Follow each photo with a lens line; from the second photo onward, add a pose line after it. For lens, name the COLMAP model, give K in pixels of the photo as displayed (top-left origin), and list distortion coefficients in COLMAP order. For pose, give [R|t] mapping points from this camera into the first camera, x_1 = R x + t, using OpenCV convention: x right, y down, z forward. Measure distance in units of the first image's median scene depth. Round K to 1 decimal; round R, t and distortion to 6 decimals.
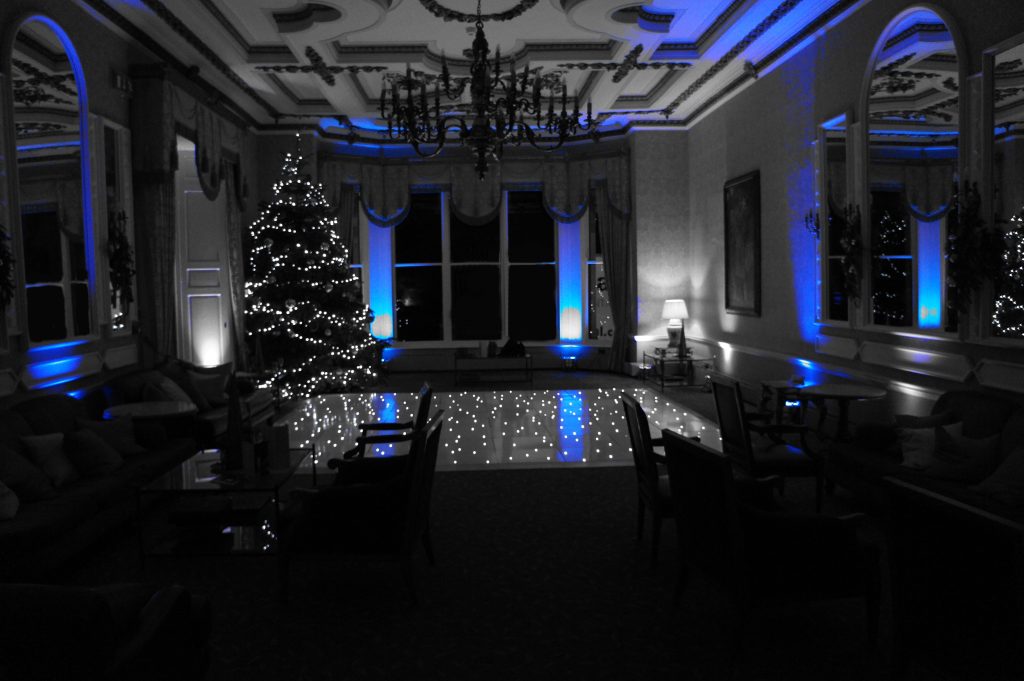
lens RADIAL K [[797.9, 0, 512.0], [0, 797.9, 340.5], [0, 0, 1]] dist [-0.004295, -0.000762]
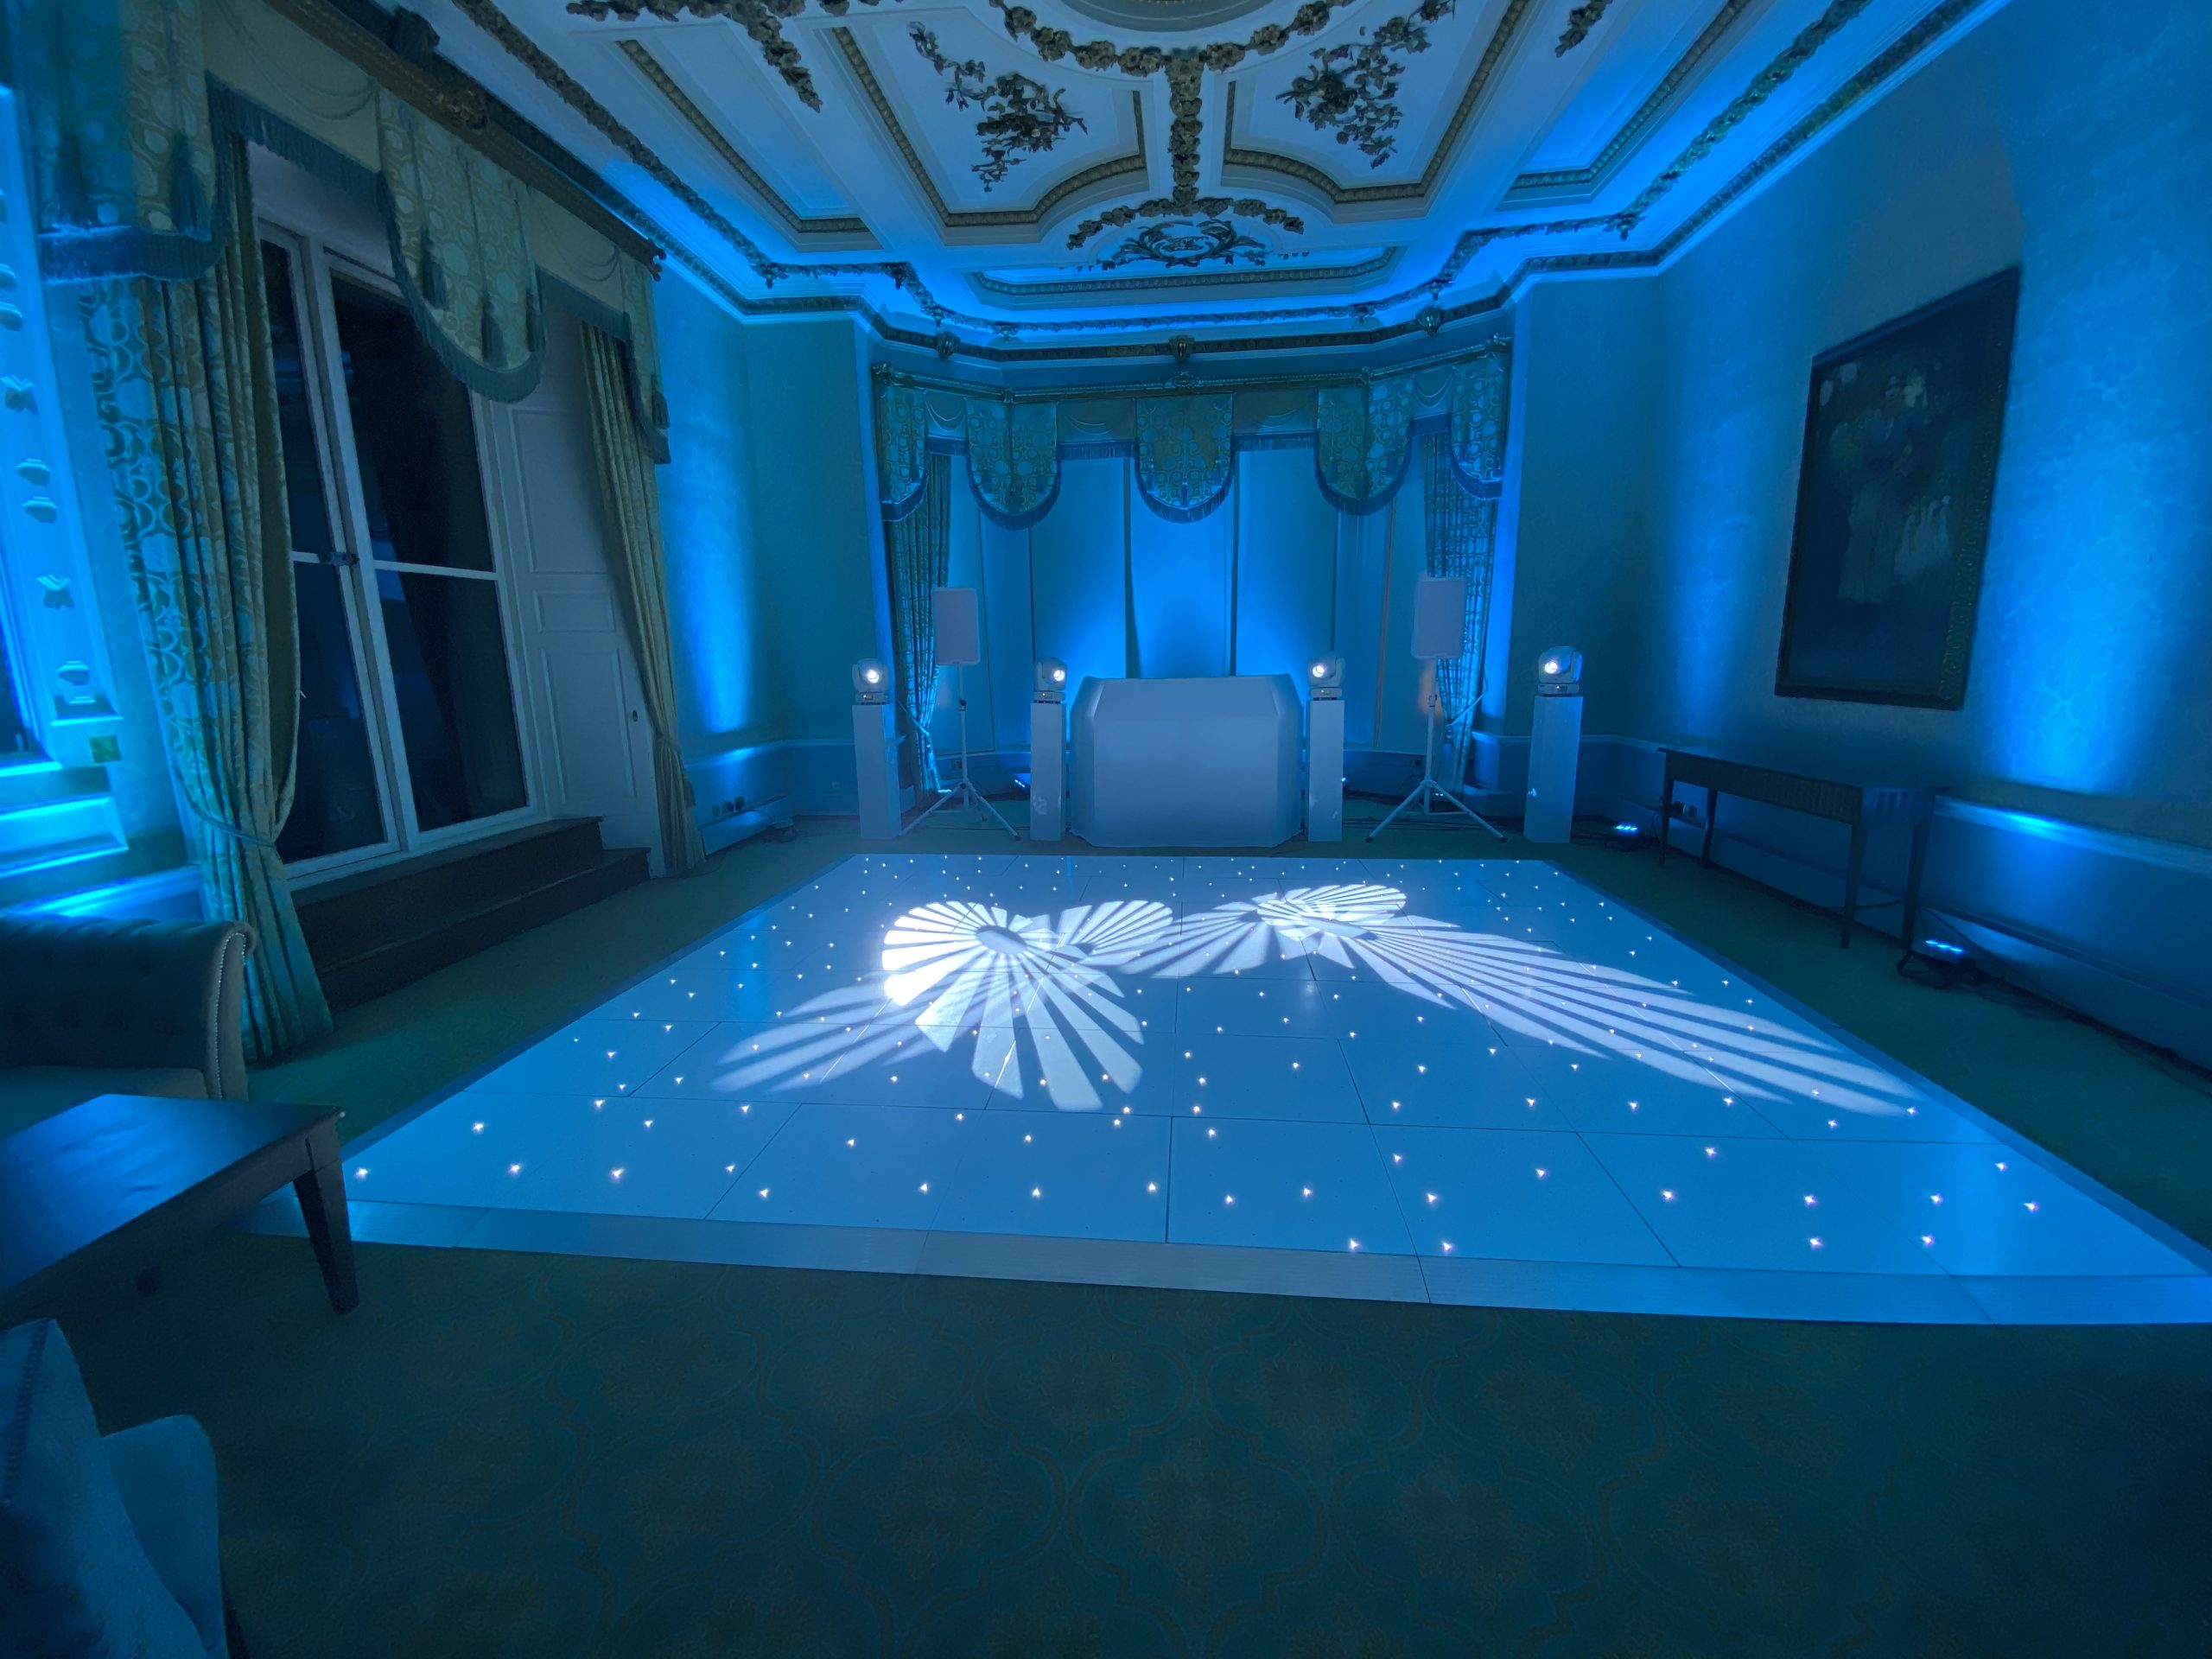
lens RADIAL K [[900.7, 0, 1106.0], [0, 900.7, 829.5], [0, 0, 1]] dist [0.014236, -0.016924]
pose [[0.990358, 0.027360, -0.135805, -0.009780], [-0.009798, 0.991681, 0.128343, -0.018967], [0.138187, -0.125775, 0.982387, 0.435819]]
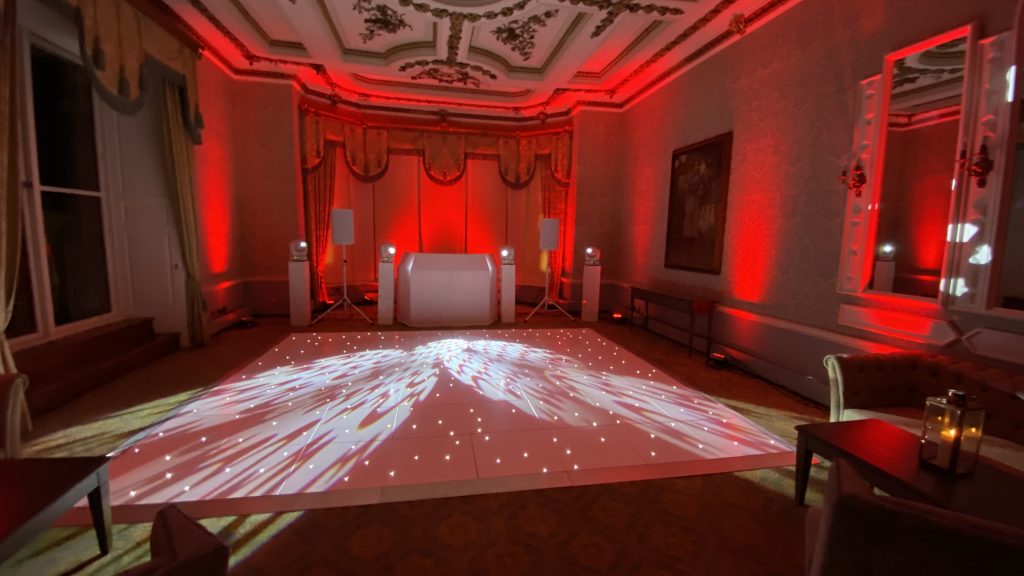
lens RADIAL K [[411.5, 0, 512.0], [0, 411.5, 288.0], [0, 0, 1]] dist [0.049471, -0.041608]
pose [[0.989035, 0.023053, 0.145874, -0.034484], [-0.031078, 0.998112, 0.052972, -0.025968], [-0.144378, -0.056924, 0.987884, 0.394437]]
